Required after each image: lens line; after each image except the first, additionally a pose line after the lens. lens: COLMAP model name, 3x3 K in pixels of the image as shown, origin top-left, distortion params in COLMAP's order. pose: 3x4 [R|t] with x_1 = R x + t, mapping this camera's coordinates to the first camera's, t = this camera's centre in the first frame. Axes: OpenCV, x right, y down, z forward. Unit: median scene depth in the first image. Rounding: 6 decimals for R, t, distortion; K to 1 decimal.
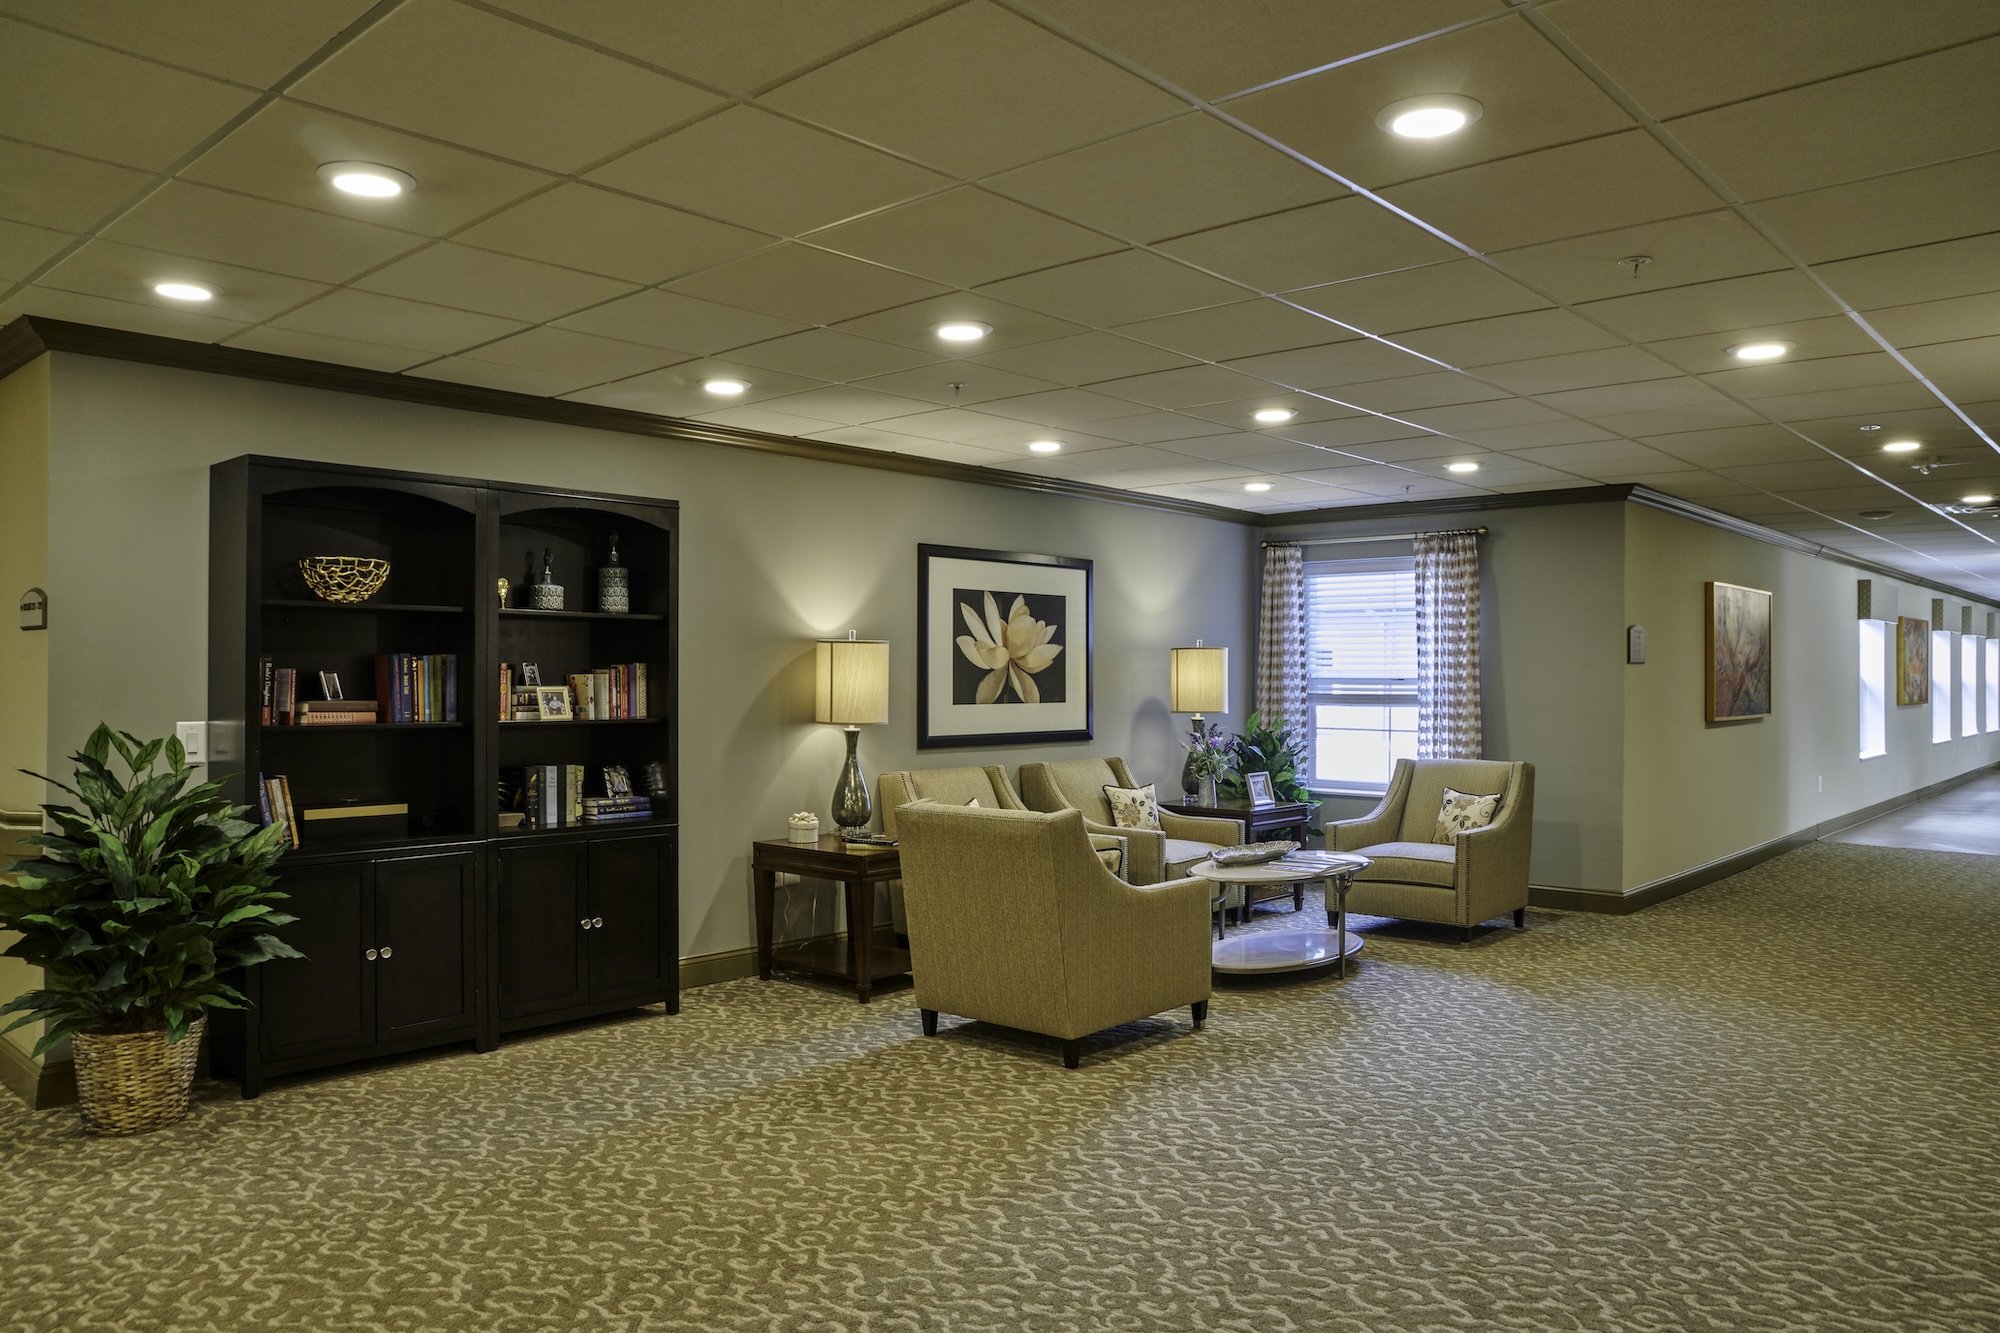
lens RADIAL K [[1419.4, 0, 1014.6], [0, 1419.4, 673.0], [0, 0, 1]] dist [-0.125319, 0.136580]
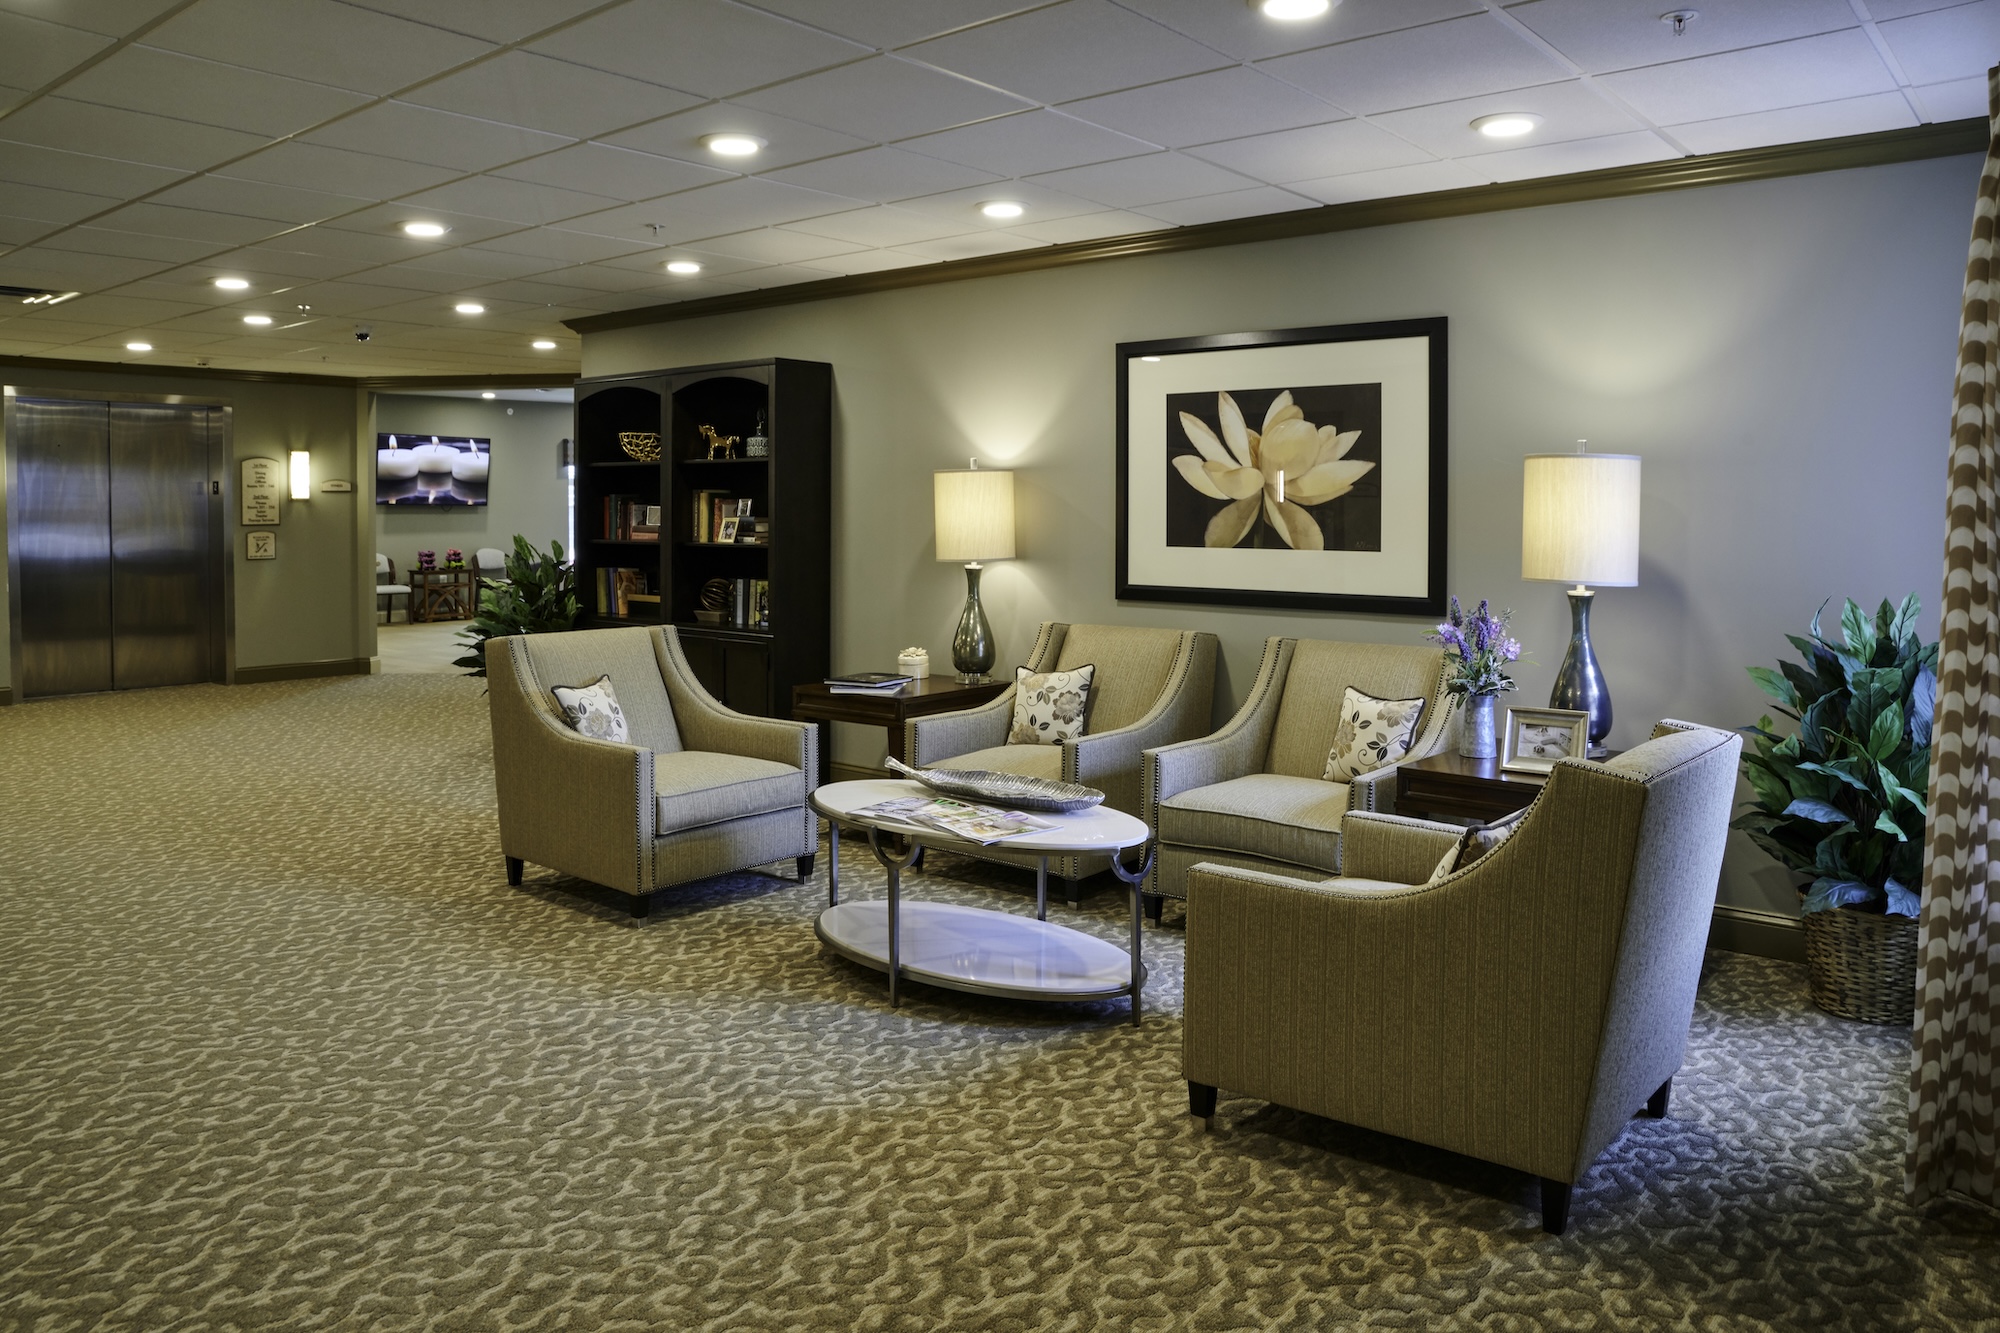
lens RADIAL K [[1419.4, 0, 1014.6], [0, 1419.4, 673.0], [0, 0, 1]] dist [-0.125319, 0.136580]
pose [[0.045317, 0.104412, -0.993501, 0.708048], [-0.006732, 0.994532, 0.104213, 0.010973], [0.998950, 0.001966, 0.045772, 0.861235]]
